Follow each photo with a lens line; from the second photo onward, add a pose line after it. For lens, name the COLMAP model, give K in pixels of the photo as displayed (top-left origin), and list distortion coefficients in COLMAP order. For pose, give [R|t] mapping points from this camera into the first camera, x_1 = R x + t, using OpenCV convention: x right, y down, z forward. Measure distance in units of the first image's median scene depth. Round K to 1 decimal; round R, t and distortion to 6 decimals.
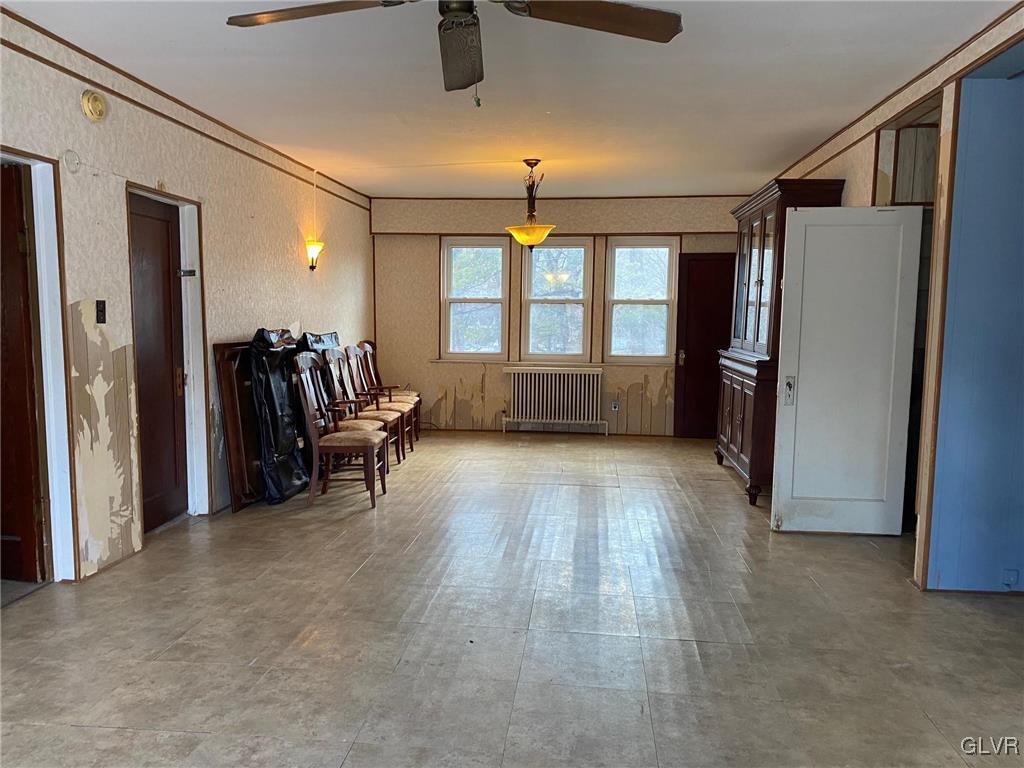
lens RADIAL K [[779.5, 0, 512.0], [0, 779.5, 384.0], [0, 0, 1]] dist [0.121416, -0.197876]
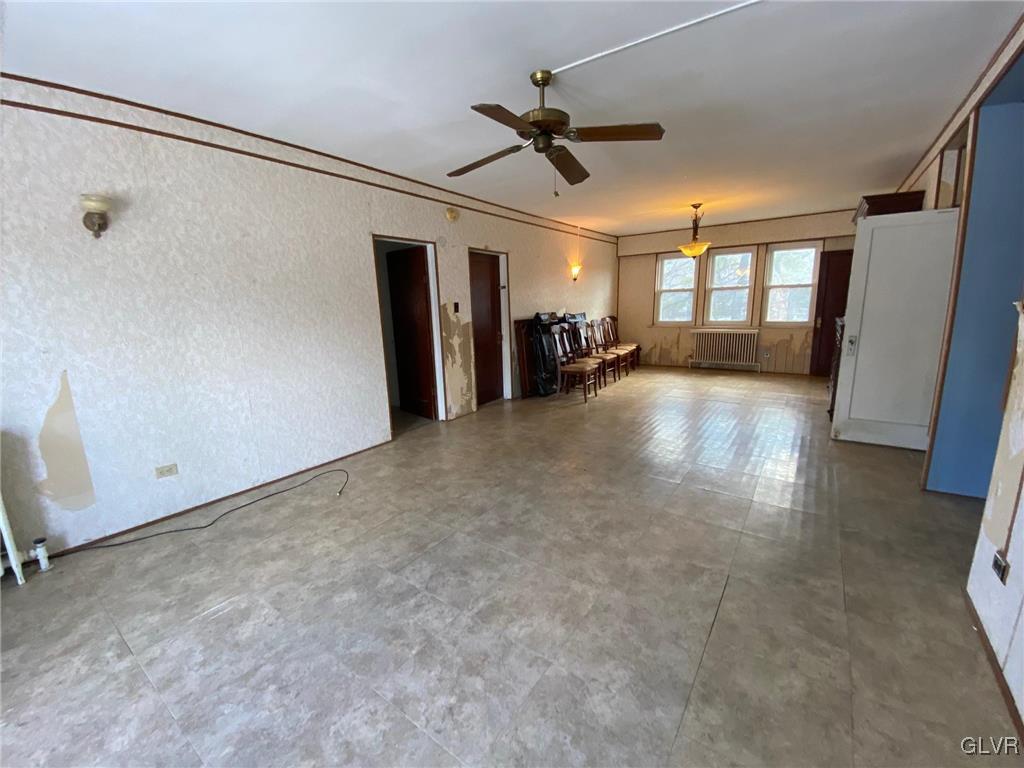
lens RADIAL K [[414.8, 0, 512.0], [0, 414.8, 384.0], [0, 0, 1]] dist [0.036038, -0.019955]
pose [[0.871647, 0.059736, -0.486481, 0.158314], [-0.006463, 0.993860, 0.110459, -0.003236], [0.490092, -0.093137, 0.866681, 0.007385]]
